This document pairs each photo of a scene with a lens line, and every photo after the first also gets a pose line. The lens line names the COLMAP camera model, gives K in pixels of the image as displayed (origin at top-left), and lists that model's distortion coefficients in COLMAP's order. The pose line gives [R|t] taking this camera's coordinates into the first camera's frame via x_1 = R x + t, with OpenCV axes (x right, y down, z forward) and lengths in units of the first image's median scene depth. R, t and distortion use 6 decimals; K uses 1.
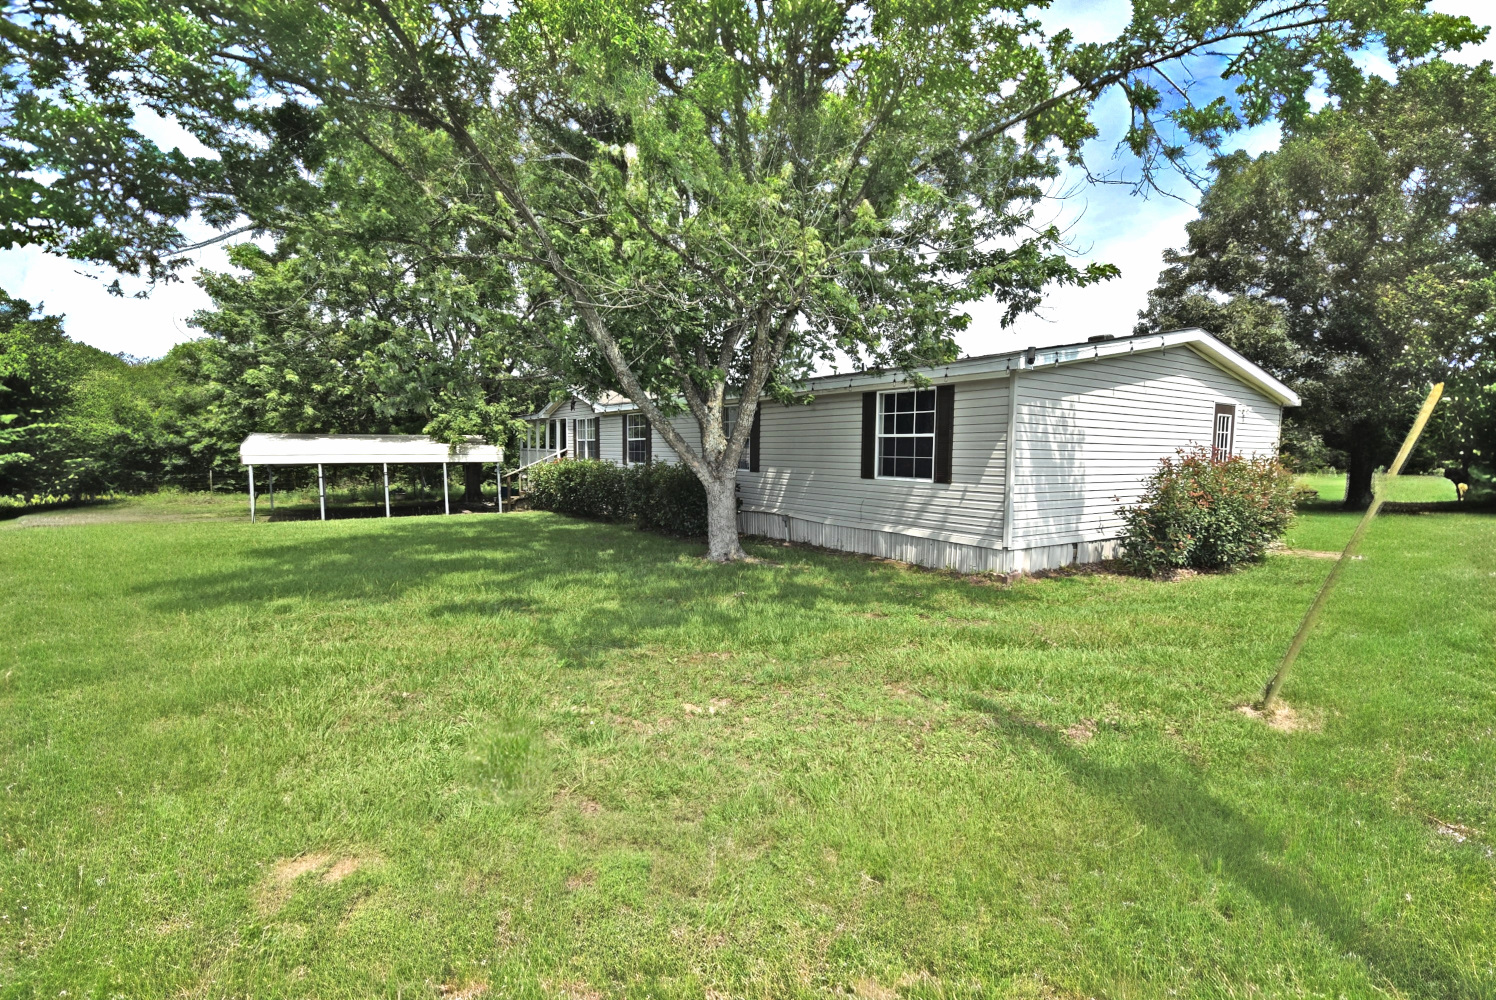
lens RADIAL K [[658.0, 0, 748.0], [0, 658.0, 500.0], [0, 0, 1]] dist [-0.001512, -0.000575]
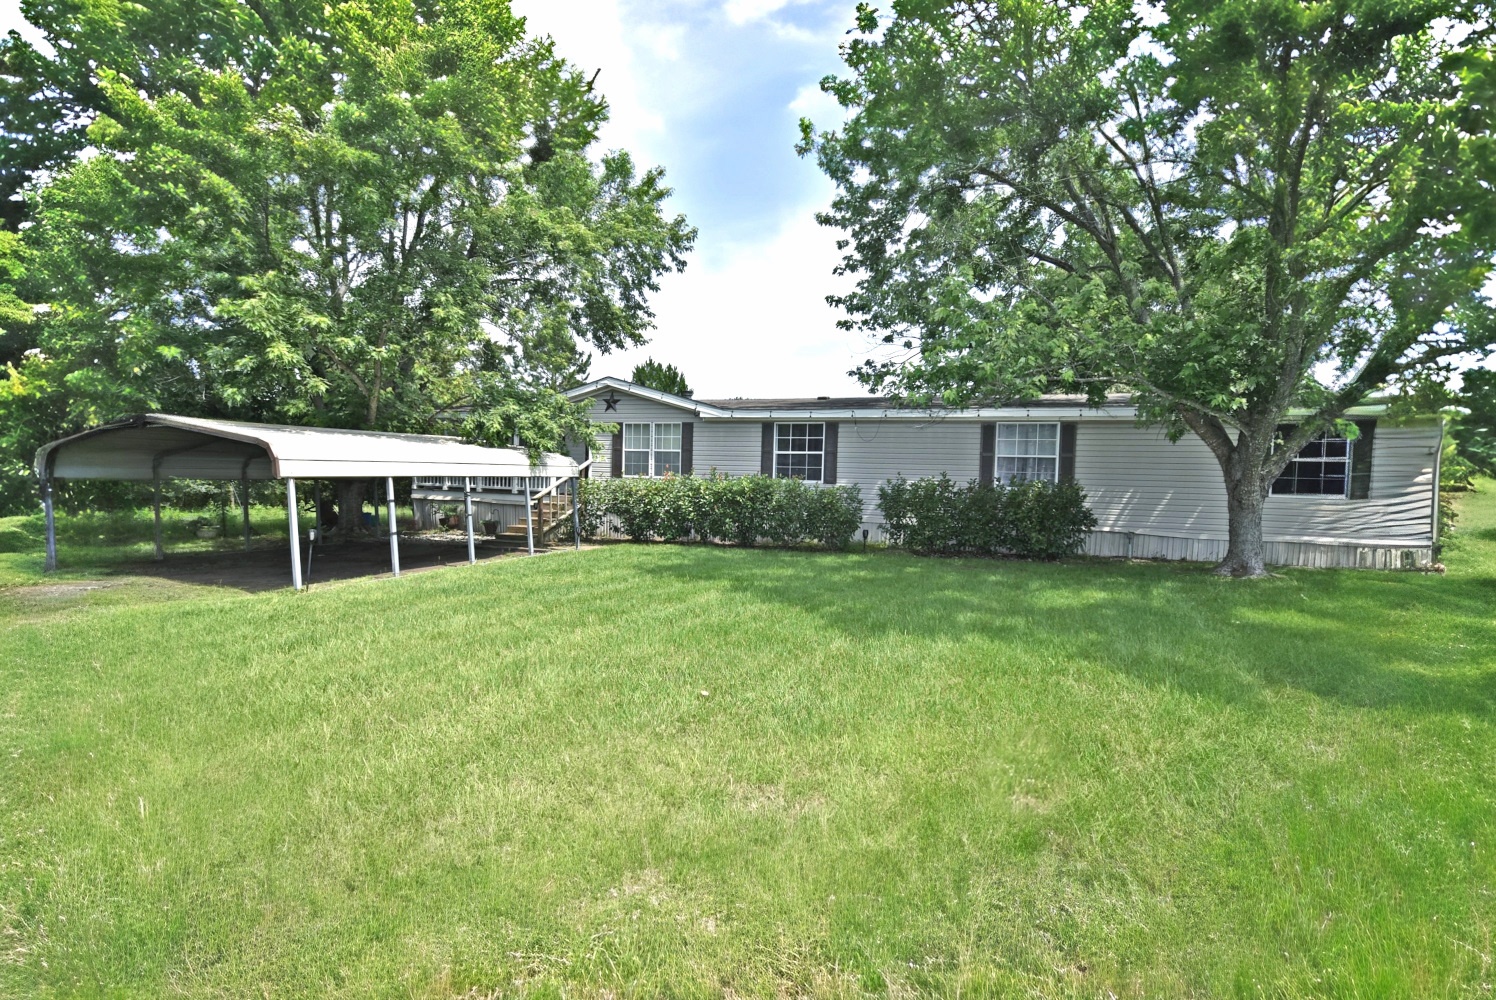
lens RADIAL K [[658.0, 0, 748.0], [0, 658.0, 500.0], [0, 0, 1]] dist [-0.001512, -0.000575]
pose [[0.827914, -0.010485, 0.560757, -0.741898], [0.026069, 0.999464, -0.019801, -0.016163], [-0.560248, 0.031012, 0.827744, 0.357252]]
